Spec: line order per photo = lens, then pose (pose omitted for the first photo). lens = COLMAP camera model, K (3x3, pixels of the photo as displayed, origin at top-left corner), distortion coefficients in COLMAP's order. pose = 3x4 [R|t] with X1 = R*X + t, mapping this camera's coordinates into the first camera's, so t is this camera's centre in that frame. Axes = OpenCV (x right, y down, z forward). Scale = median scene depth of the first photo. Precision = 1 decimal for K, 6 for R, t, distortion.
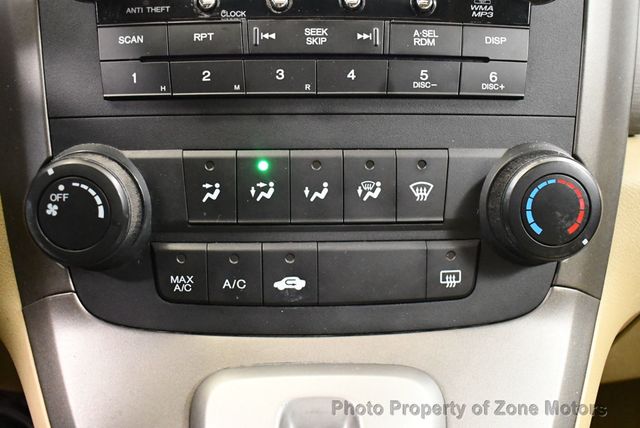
lens RADIAL K [[661.9, 0, 321.8], [0, 661.9, 212.7], [0, 0, 1]] dist [-0.097733, 0.000000]
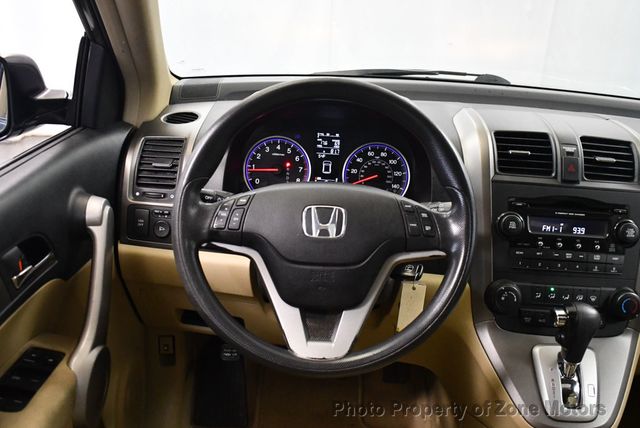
lens RADIAL K [[661.9, 0, 323.2], [0, 661.9, 210.6], [0, 0, 1]] dist [-0.097733, 0.000000]
pose [[0.996911, 0.071617, -0.032249, -1.277818], [-0.073858, 0.994469, -0.074682, -0.140190], [0.026723, 0.076833, 0.996686, -2.707085]]
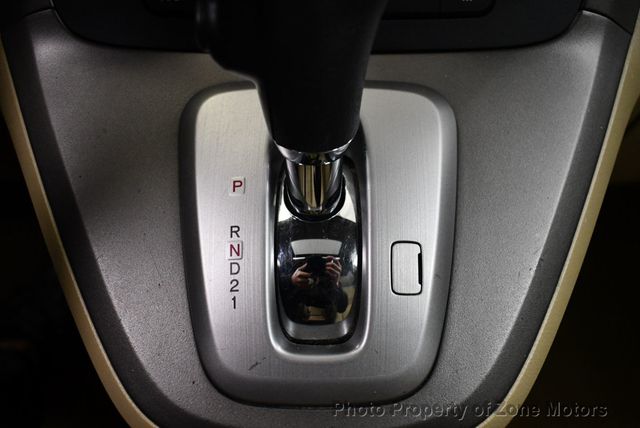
lens RADIAL K [[661.9, 0, 324.1], [0, 661.9, 213.0], [0, 0, 1]] dist [-0.097733, 0.000000]
pose [[0.999705, 0.014382, -0.019569, 0.021783], [-0.010107, 0.979081, 0.203221, 0.223899], [0.022082, -0.202964, 0.978937, 0.067698]]
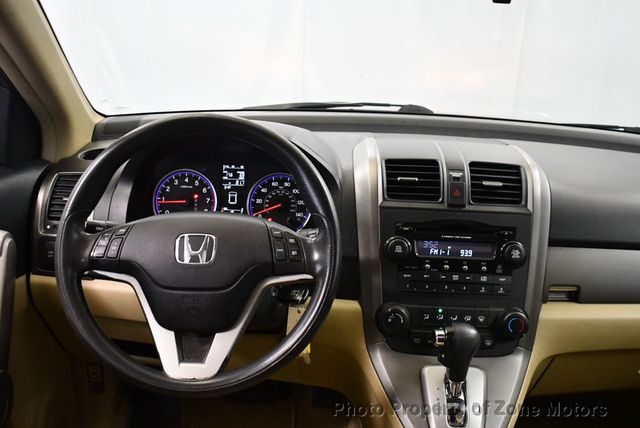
lens RADIAL K [[661.9, 0, 321.1], [0, 661.9, 208.5], [0, 0, 1]] dist [-0.097733, 0.000000]
pose [[0.998035, 0.047472, -0.040905, -0.645413], [-0.052279, 0.990672, -0.125844, -0.139804], [0.034549, 0.127735, 0.991206, -2.853781]]
